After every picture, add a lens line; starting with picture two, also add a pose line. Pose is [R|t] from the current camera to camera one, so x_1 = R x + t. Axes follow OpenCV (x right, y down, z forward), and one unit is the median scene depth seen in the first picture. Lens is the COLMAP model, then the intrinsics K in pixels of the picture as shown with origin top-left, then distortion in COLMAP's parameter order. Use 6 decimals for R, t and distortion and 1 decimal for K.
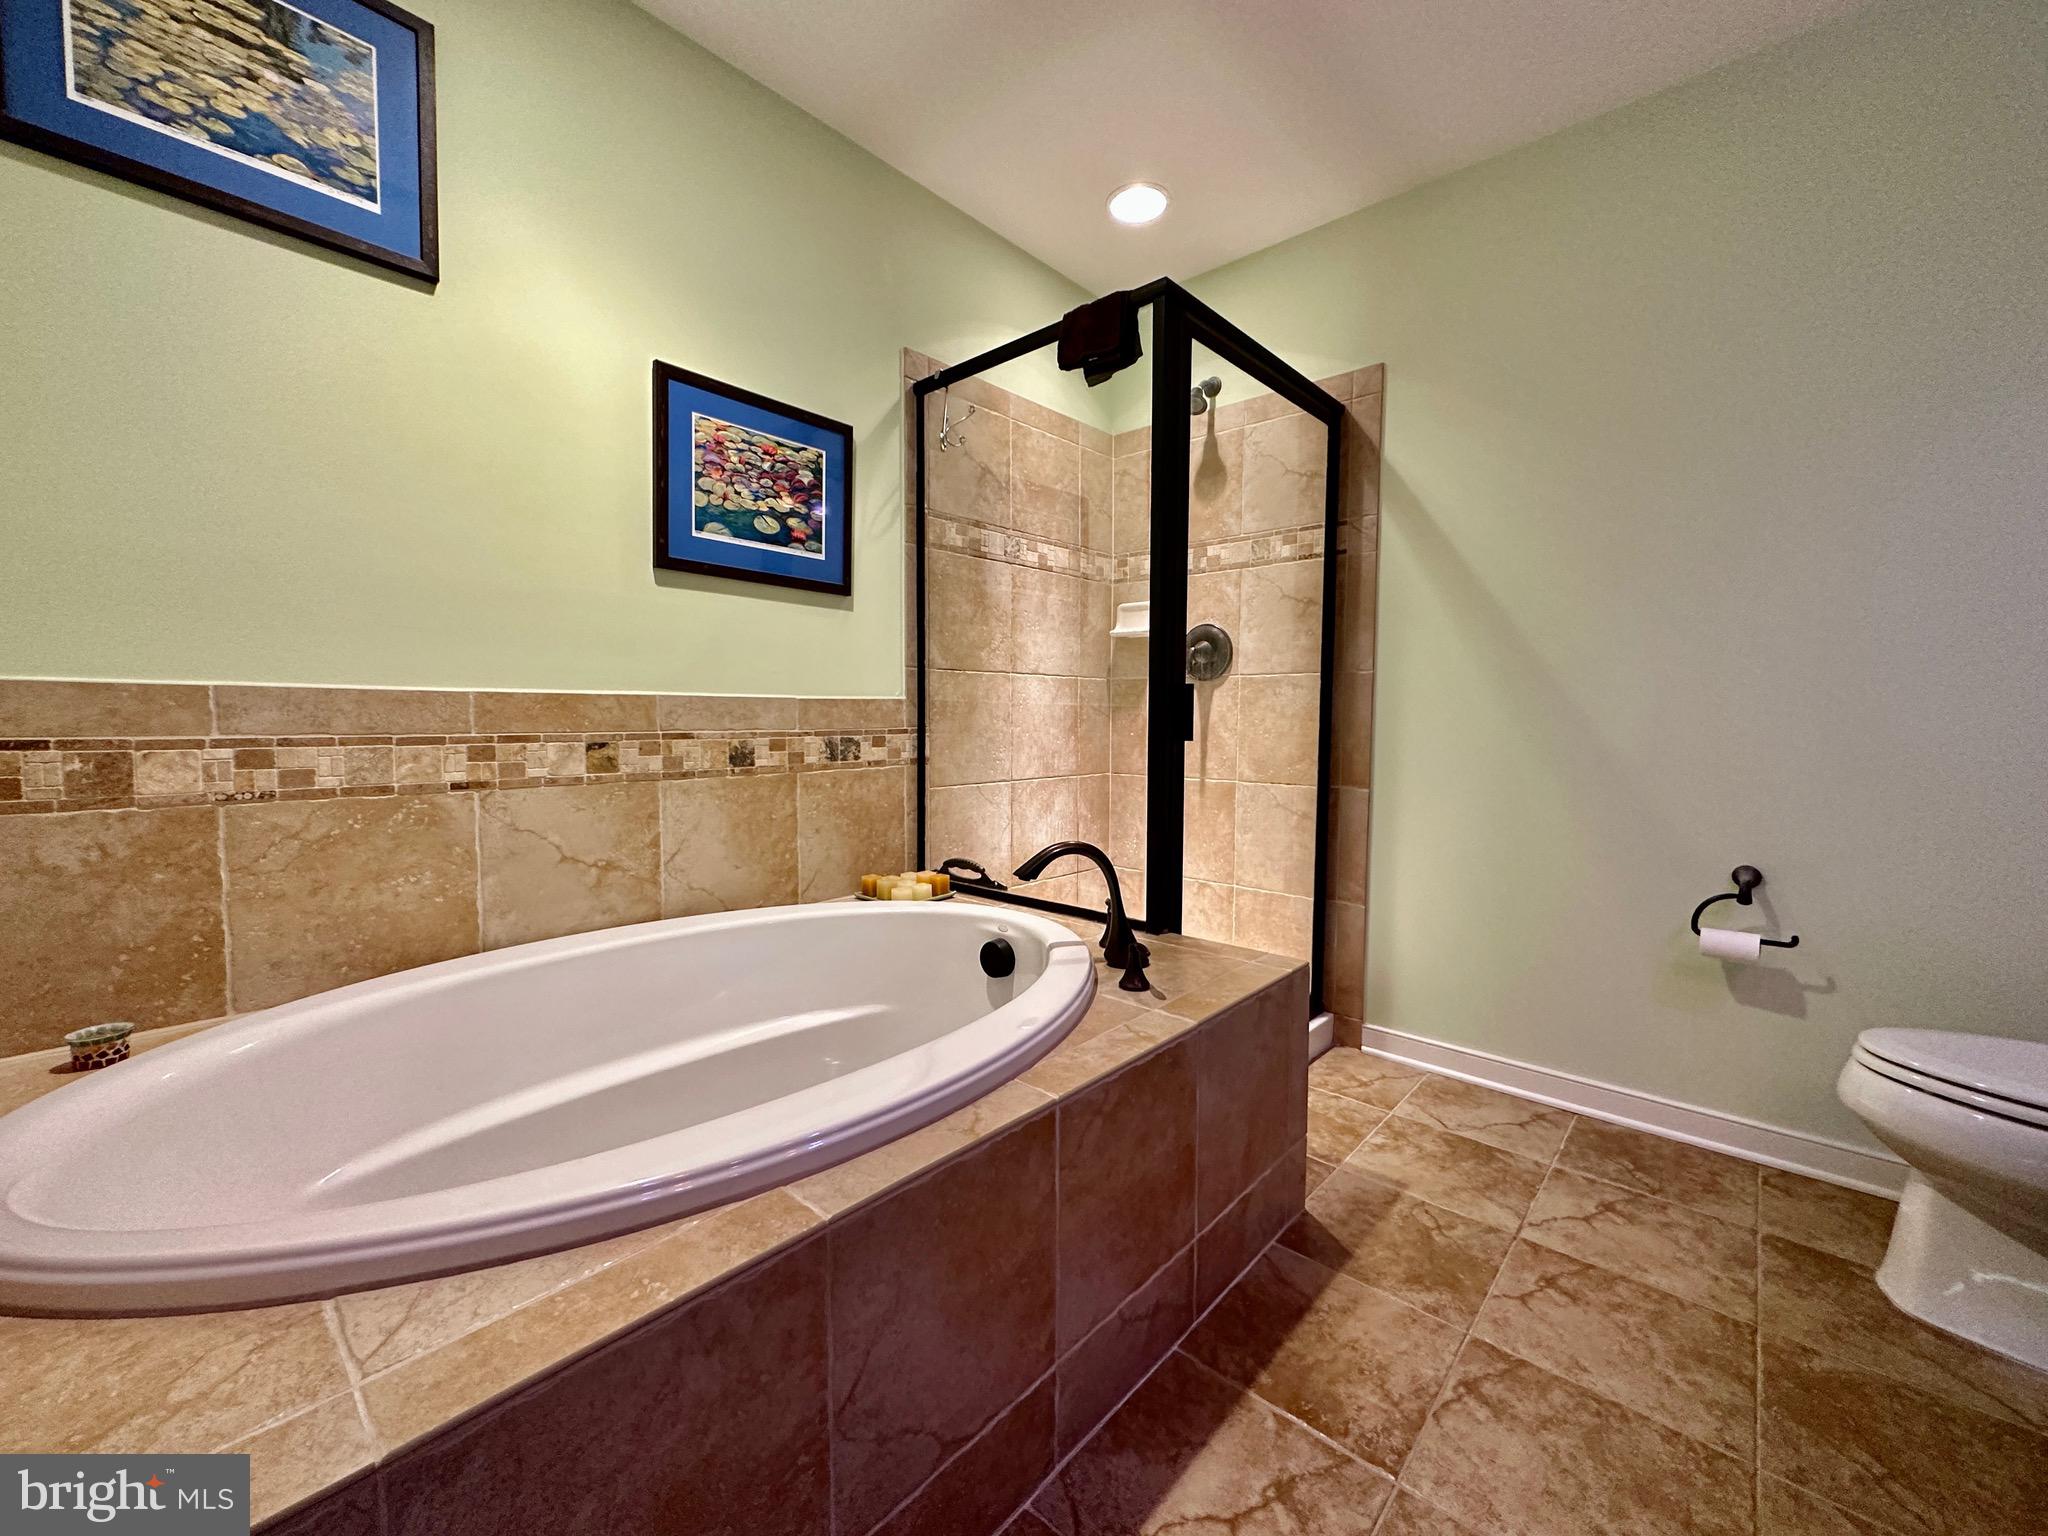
lens RADIAL K [[814.5, 0, 1025.8], [0, 814.5, 758.9], [0, 0, 1]] dist [-0.003571, 0.000391]
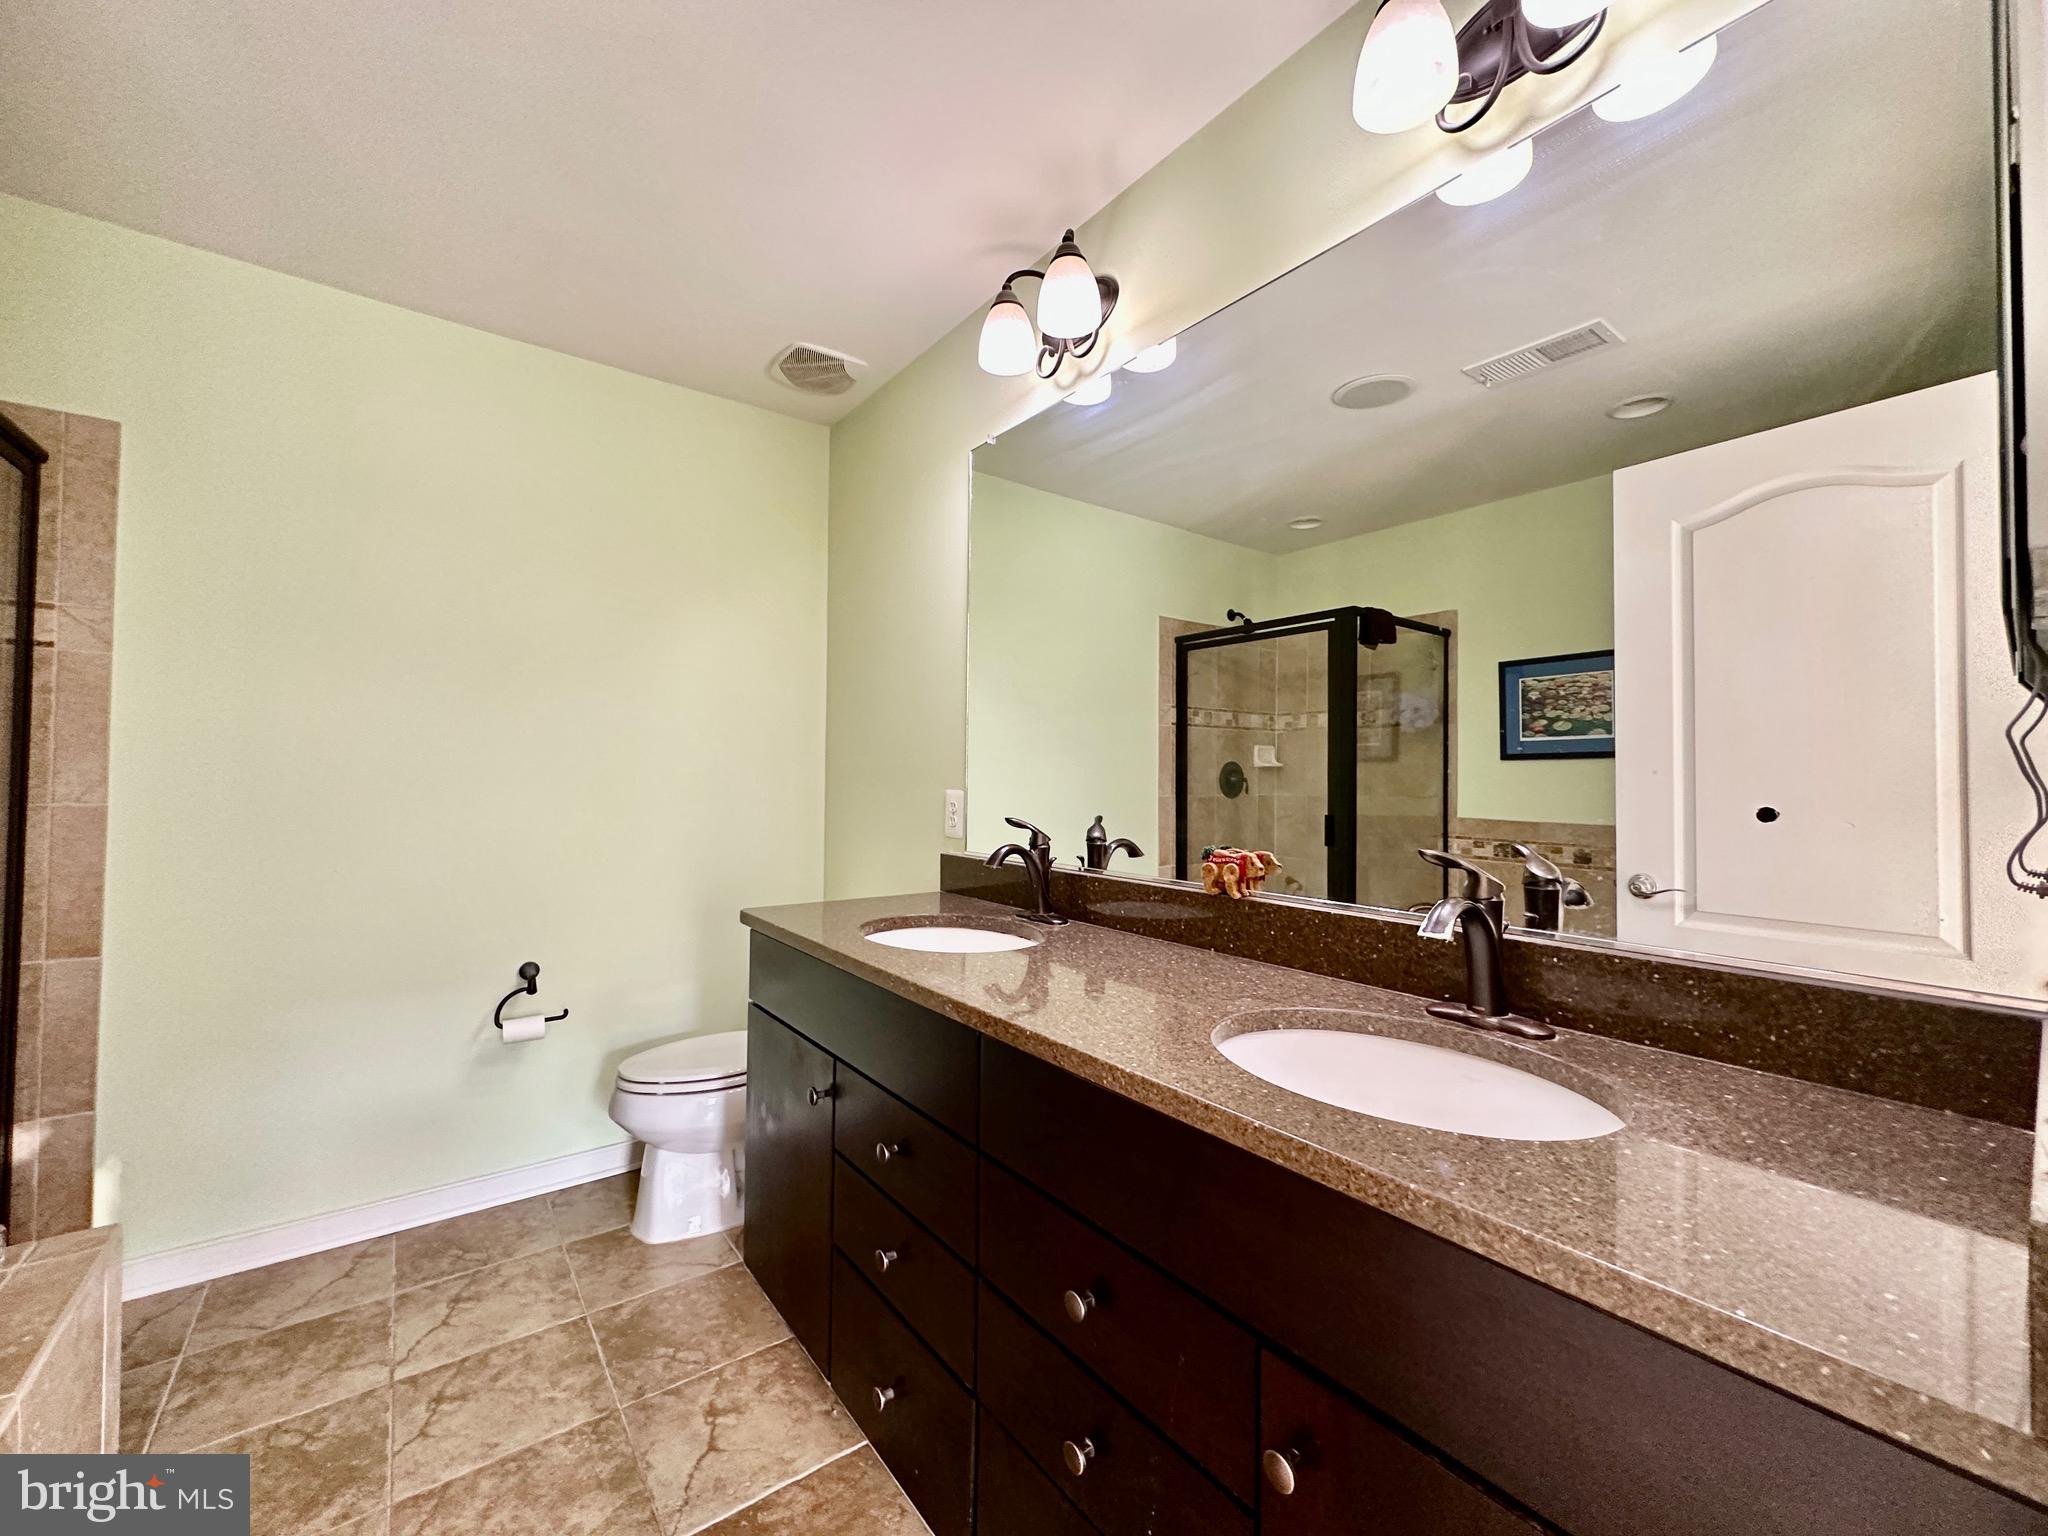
lens RADIAL K [[814.5, 0, 1027.0], [0, 814.5, 764.9], [0, 0, 1]] dist [-0.003571, 0.000391]
pose [[0.180019, 0.009868, 0.983614, -0.272724], [0.042578, 0.998934, -0.017814, -0.144729], [-0.982741, 0.045087, 0.179407, -0.012356]]
